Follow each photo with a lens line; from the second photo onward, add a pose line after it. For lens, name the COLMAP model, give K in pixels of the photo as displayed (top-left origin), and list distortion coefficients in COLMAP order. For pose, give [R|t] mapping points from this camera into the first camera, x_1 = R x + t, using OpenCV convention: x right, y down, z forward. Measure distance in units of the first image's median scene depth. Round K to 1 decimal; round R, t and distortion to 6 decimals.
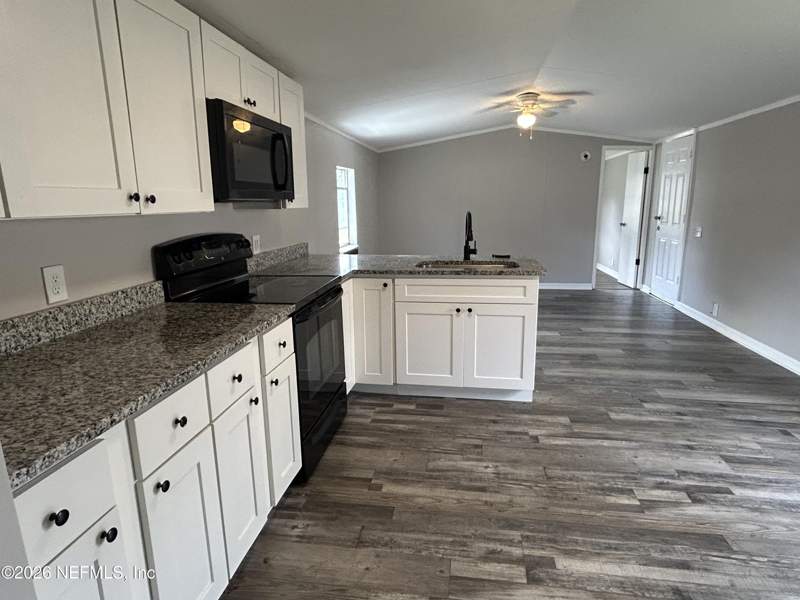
lens RADIAL K [[464.7, 0, 398.1], [0, 464.7, 299.8], [0, 0, 1]] dist [-0.009738, -0.001649]
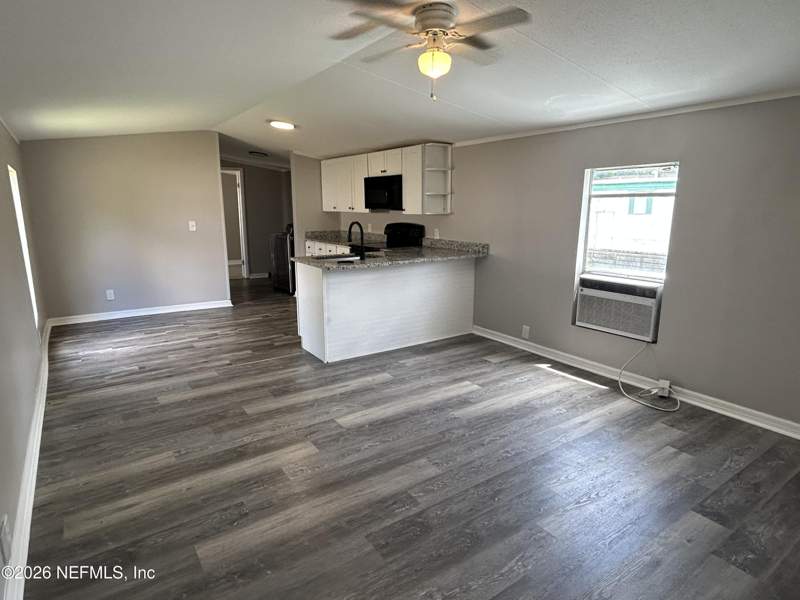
lens RADIAL K [[464.7, 0, 397.4], [0, 464.7, 300.7], [0, 0, 1]] dist [-0.009738, -0.001649]
pose [[-0.724069, 0.153602, -0.672407, 1.146018], [-0.132904, 0.925546, 0.354543, -0.537109], [0.676802, 0.346079, -0.649744, 2.329293]]
